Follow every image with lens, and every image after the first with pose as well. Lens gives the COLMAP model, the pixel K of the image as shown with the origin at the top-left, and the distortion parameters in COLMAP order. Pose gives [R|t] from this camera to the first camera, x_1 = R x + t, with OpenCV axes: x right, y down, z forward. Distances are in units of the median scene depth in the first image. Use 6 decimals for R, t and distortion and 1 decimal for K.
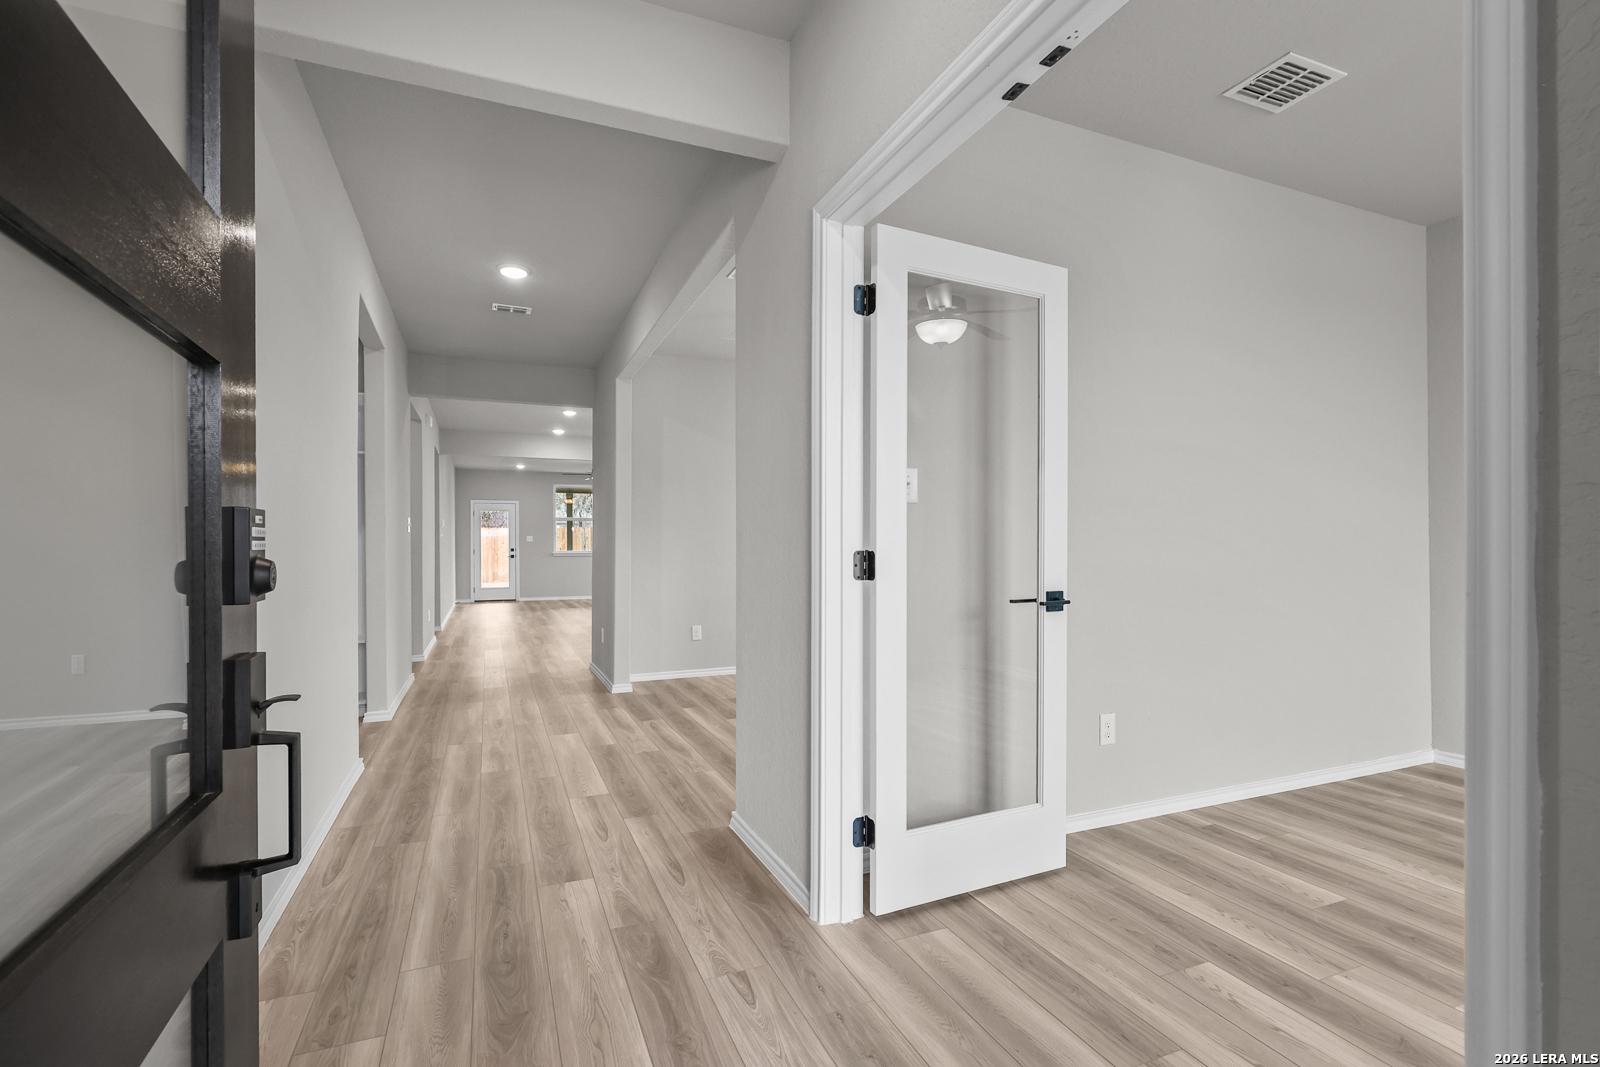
lens RADIAL K [[745.3, 0, 797.4], [0, 745.3, 535.1], [0, 0, 1]] dist [0.001678, 0.001467]
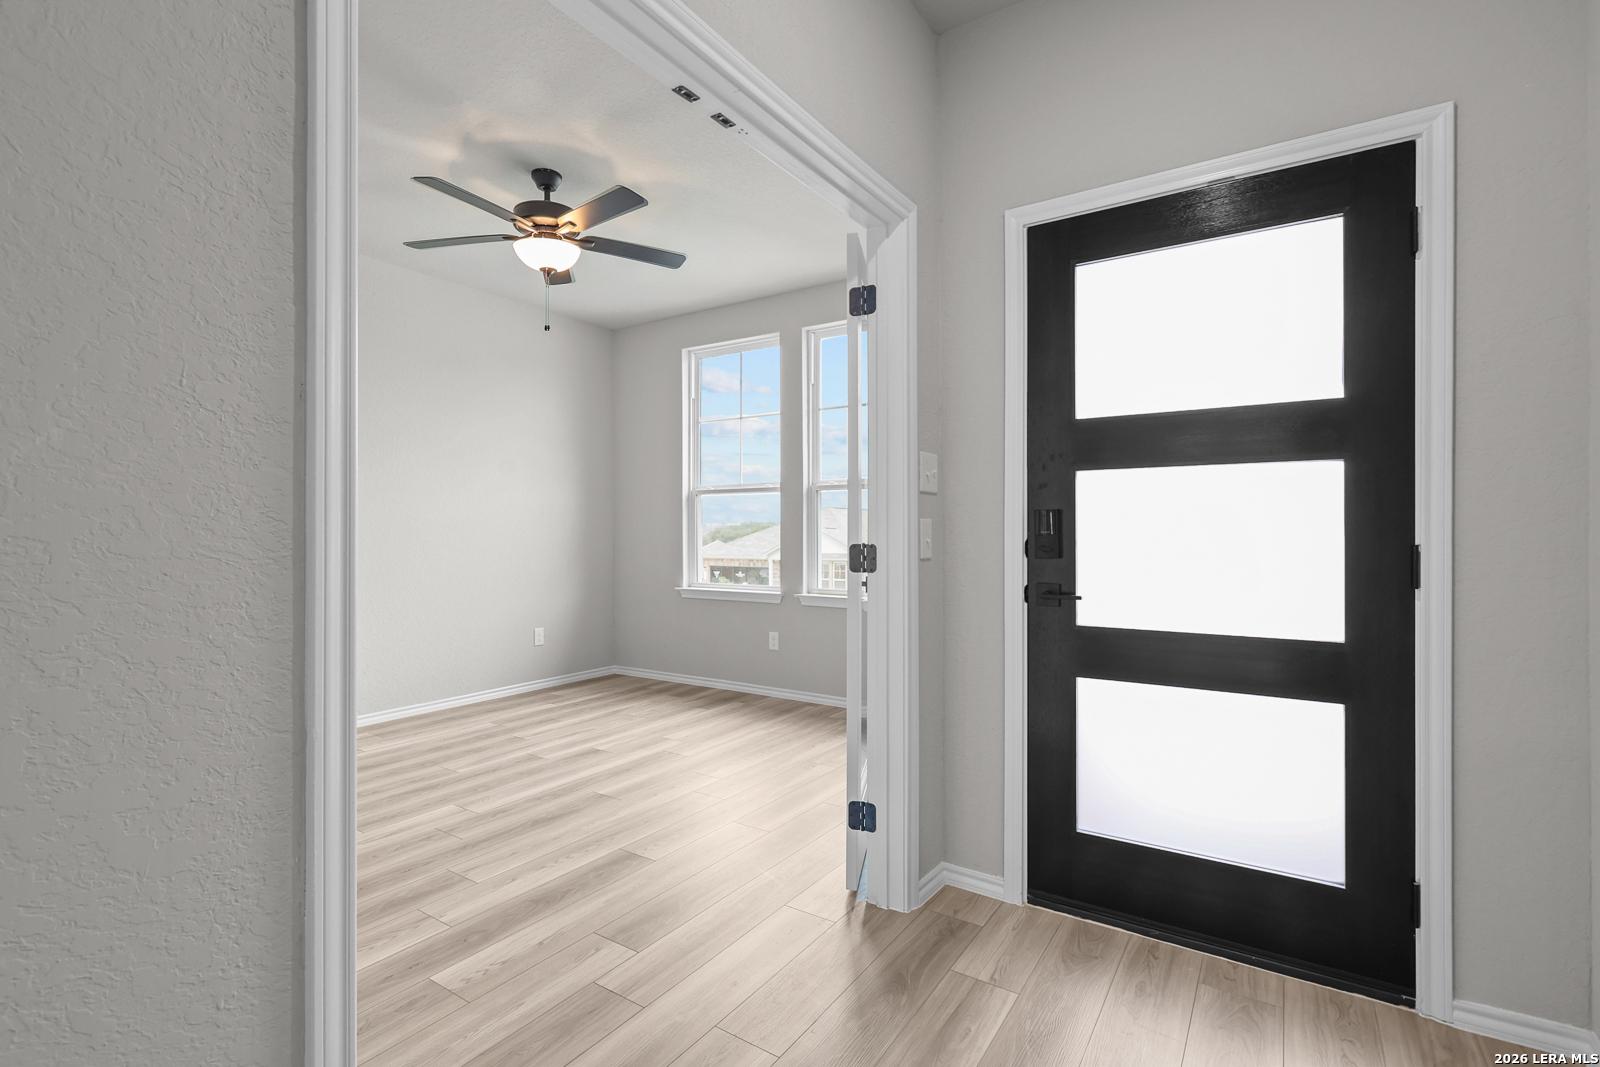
lens RADIAL K [[745.3, 0, 801.1], [0, 745.3, 522.2], [0, 0, 1]] dist [0.001678, 0.001467]
pose [[-0.555075, 0.014284, 0.831678, -0.565146], [-0.008069, 0.999713, -0.022555, 0.010038], [-0.831761, -0.019230, -0.554801, 1.267134]]
